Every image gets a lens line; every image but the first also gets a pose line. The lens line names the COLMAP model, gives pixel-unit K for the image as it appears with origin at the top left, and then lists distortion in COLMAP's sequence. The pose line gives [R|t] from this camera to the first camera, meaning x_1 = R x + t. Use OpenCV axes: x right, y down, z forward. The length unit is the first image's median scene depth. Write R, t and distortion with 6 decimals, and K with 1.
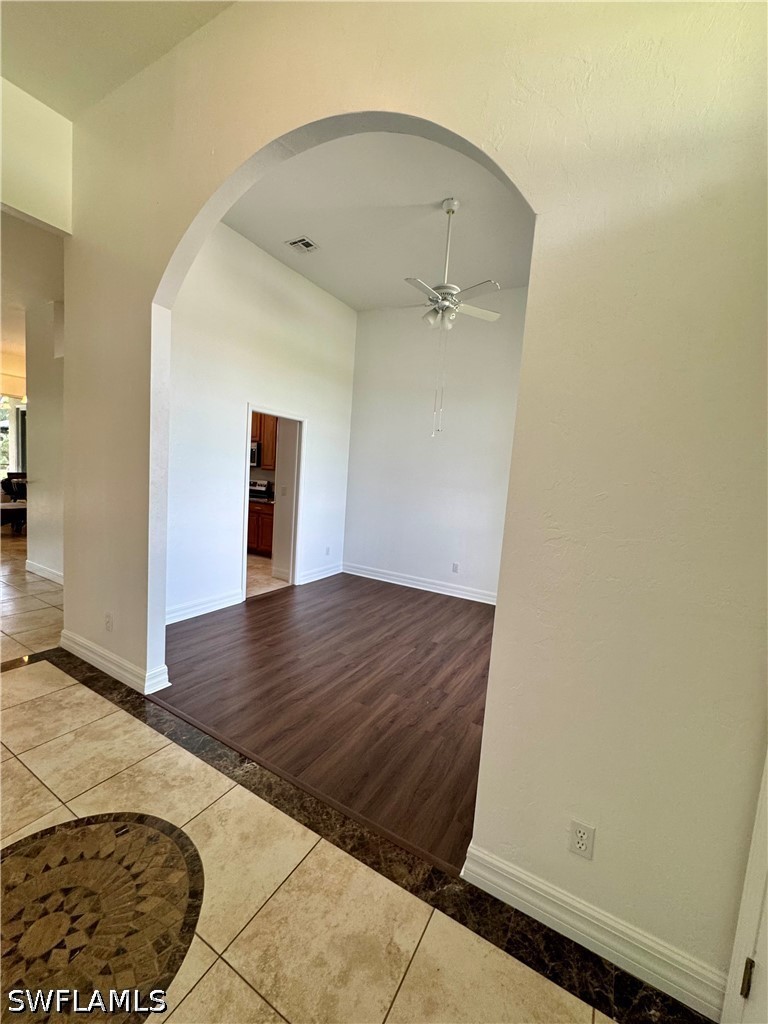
lens RADIAL K [[409.5, 0, 383.5], [0, 409.5, 510.9], [0, 0, 1]] dist [-0.003526, 0.000543]
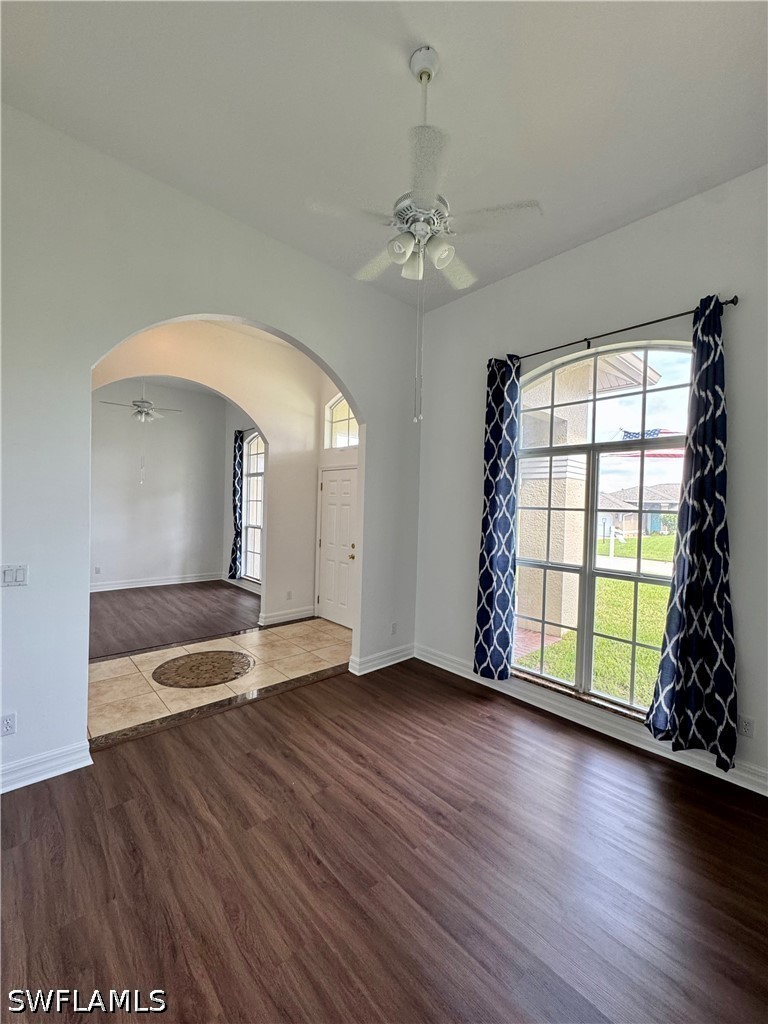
lens RADIAL K [[409.5, 0, 383.5], [0, 409.5, 510.9], [0, 0, 1]] dist [-0.003526, 0.000543]
pose [[0.302289, -0.077270, 0.950079, -1.920088], [0.084923, 0.994929, 0.053897, -0.115245], [-0.949426, 0.064391, 0.307318, -0.766587]]
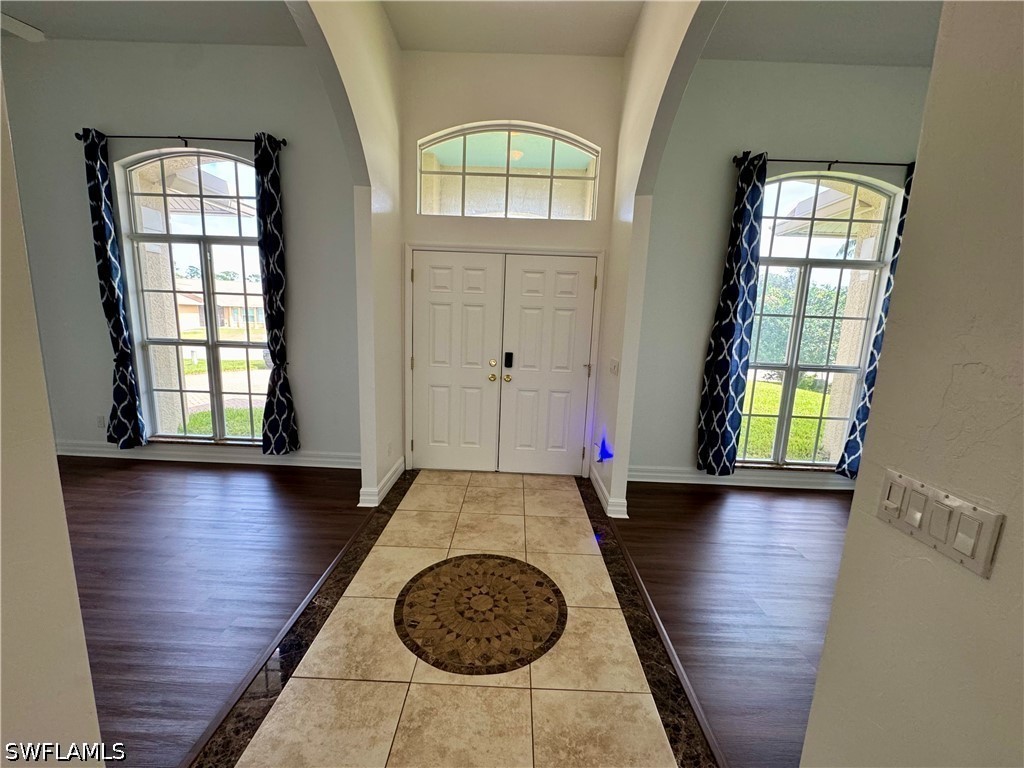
lens RADIAL K [[409.5, 0, 510.3], [0, 409.5, 384.4], [0, 0, 1]] dist [-0.003526, 0.000543]
pose [[-0.481309, -0.231615, 0.845397, -1.247220], [0.010237, 0.962907, 0.269638, -0.180658], [-0.876491, 0.138434, -0.461085, 0.914098]]
